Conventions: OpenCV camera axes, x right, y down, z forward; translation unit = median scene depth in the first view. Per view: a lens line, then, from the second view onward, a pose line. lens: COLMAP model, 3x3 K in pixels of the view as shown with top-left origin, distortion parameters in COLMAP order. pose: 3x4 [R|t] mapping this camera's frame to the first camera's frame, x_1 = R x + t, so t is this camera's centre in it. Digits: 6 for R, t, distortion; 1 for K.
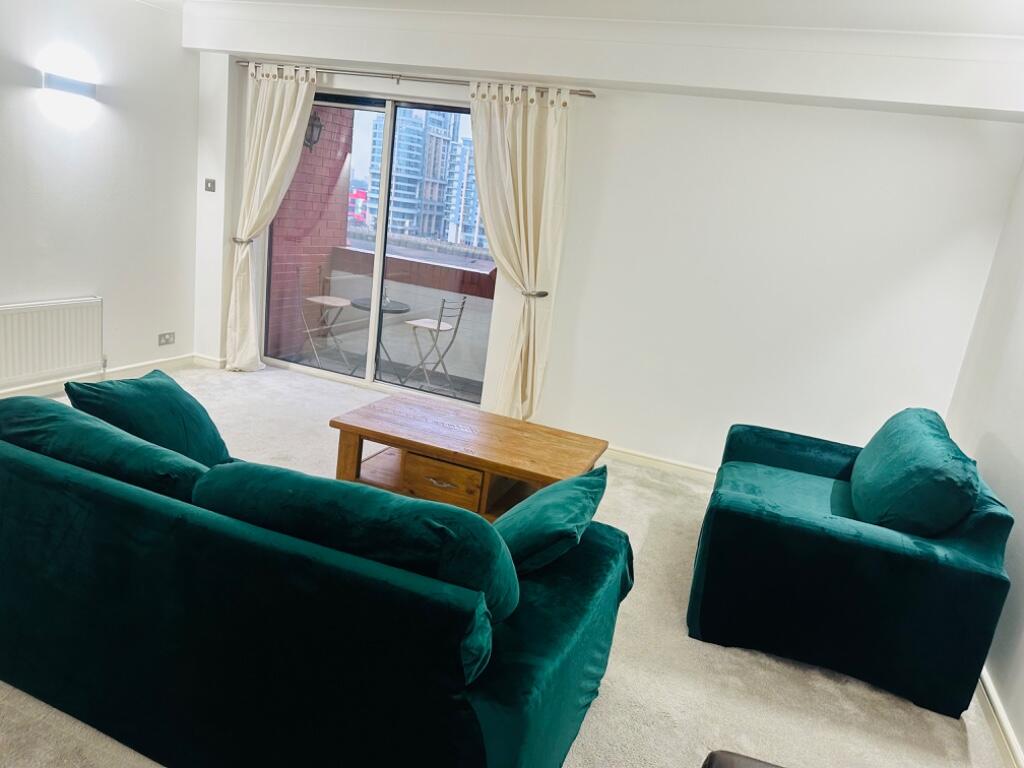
lens RADIAL K [[719.9, 0, 509.6], [0, 719.9, 391.8], [0, 0, 1]] dist [0.047271, -0.055662]
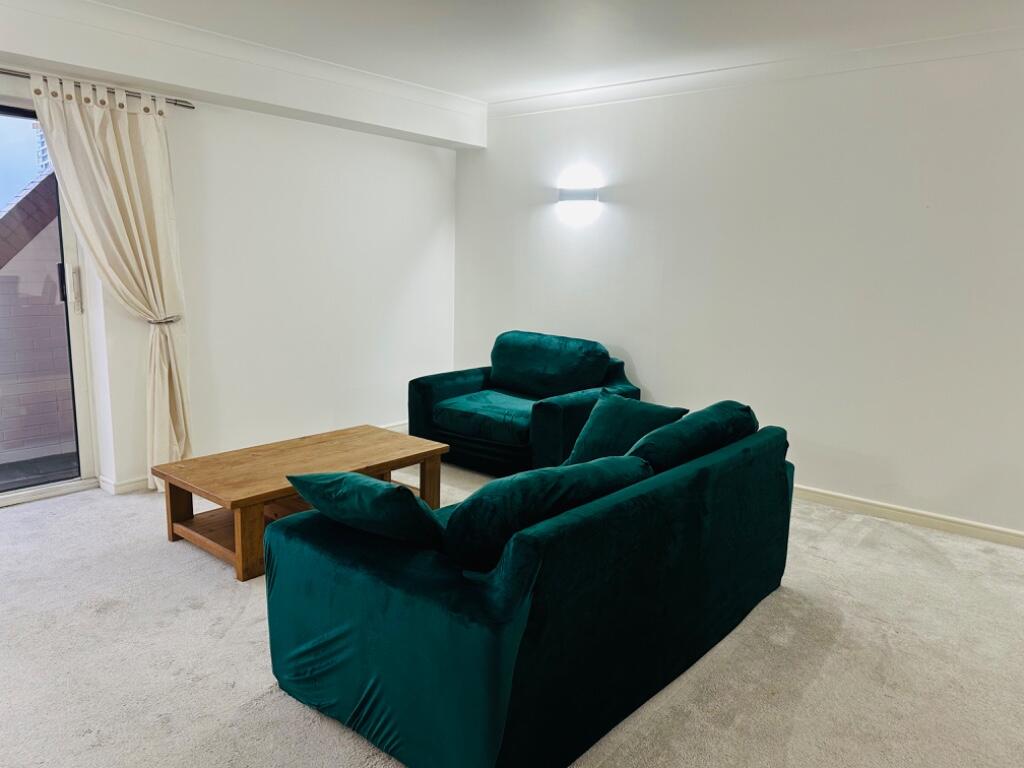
lens RADIAL K [[719.9, 0, 507.4], [0, 719.9, 394.8], [0, 0, 1]] dist [0.047271, -0.055662]
pose [[0.325365, -0.300367, 0.896614, -0.644422], [0.245338, 0.942552, 0.226727, -0.146092], [-0.913207, 0.146205, 0.380365, 0.272525]]
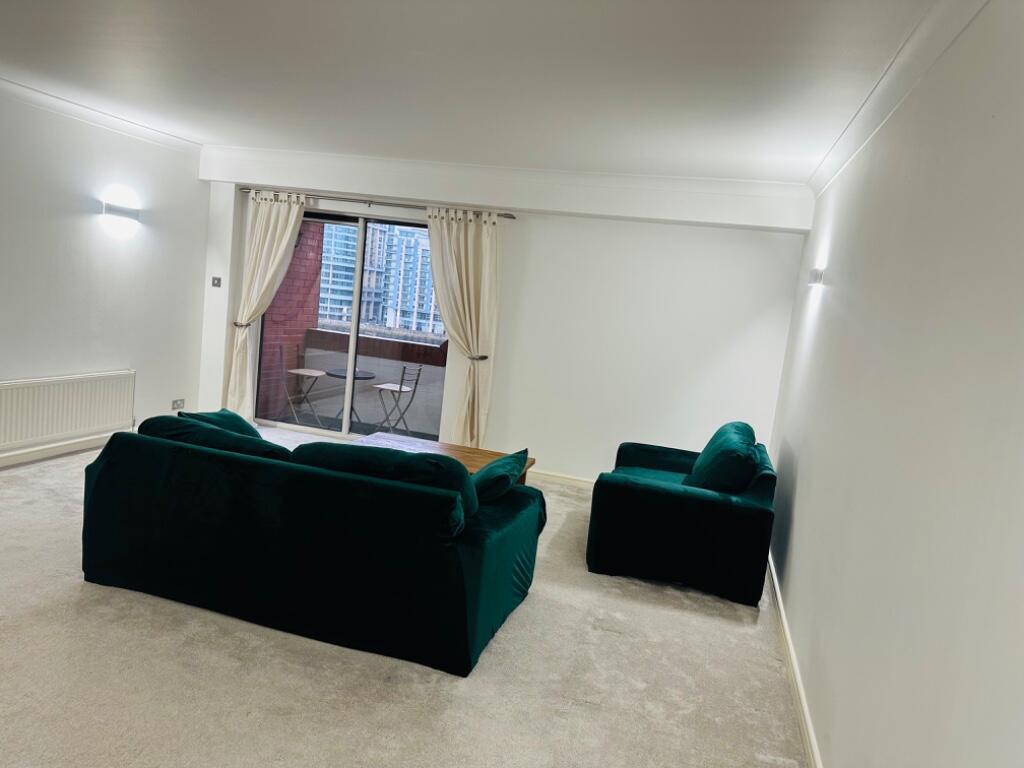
lens RADIAL K [[719.9, 0, 529.9], [0, 719.9, 382.2], [0, 0, 1]] dist [0.047271, -0.055662]
pose [[0.993305, -0.030323, 0.111468, -0.018339], [0.044056, 0.991442, -0.122888, 0.074612], [-0.106788, 0.126976, 0.986141, -0.310634]]
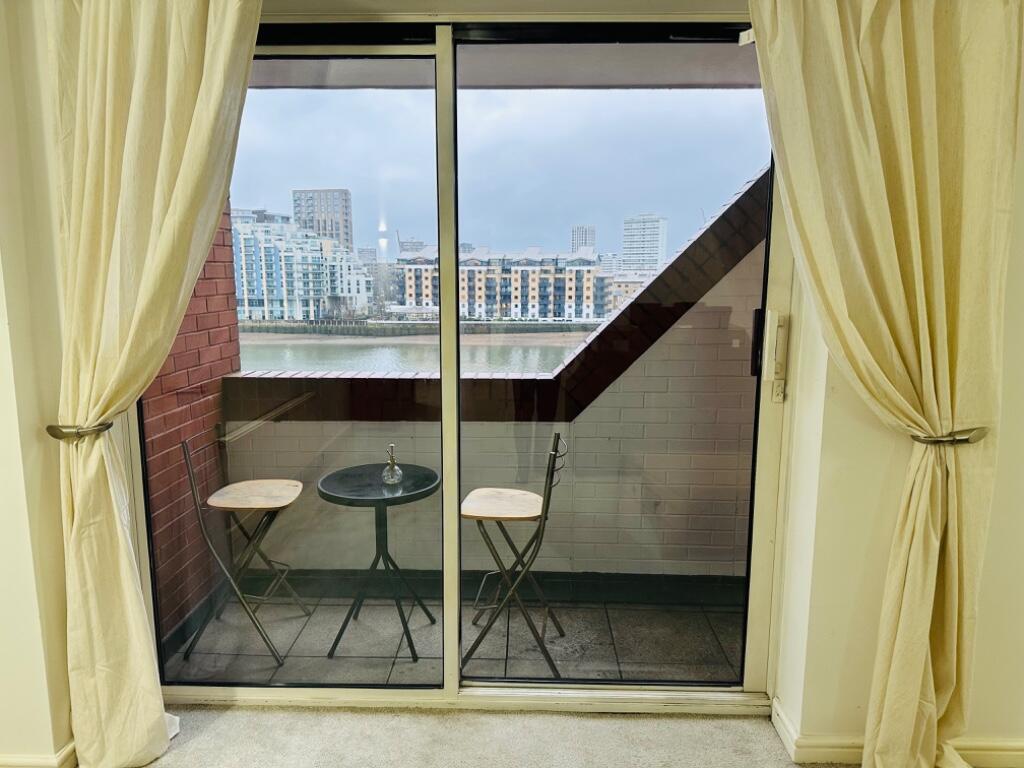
lens RADIAL K [[719.9, 0, 502.4], [0, 719.9, 385.9], [0, 0, 1]] dist [0.047271, -0.055662]
pose [[0.937681, -0.178710, 0.298022, -0.306838], [0.200601, 0.978671, -0.044294, -0.191428], [-0.283750, 0.101317, 0.953531, 0.660138]]
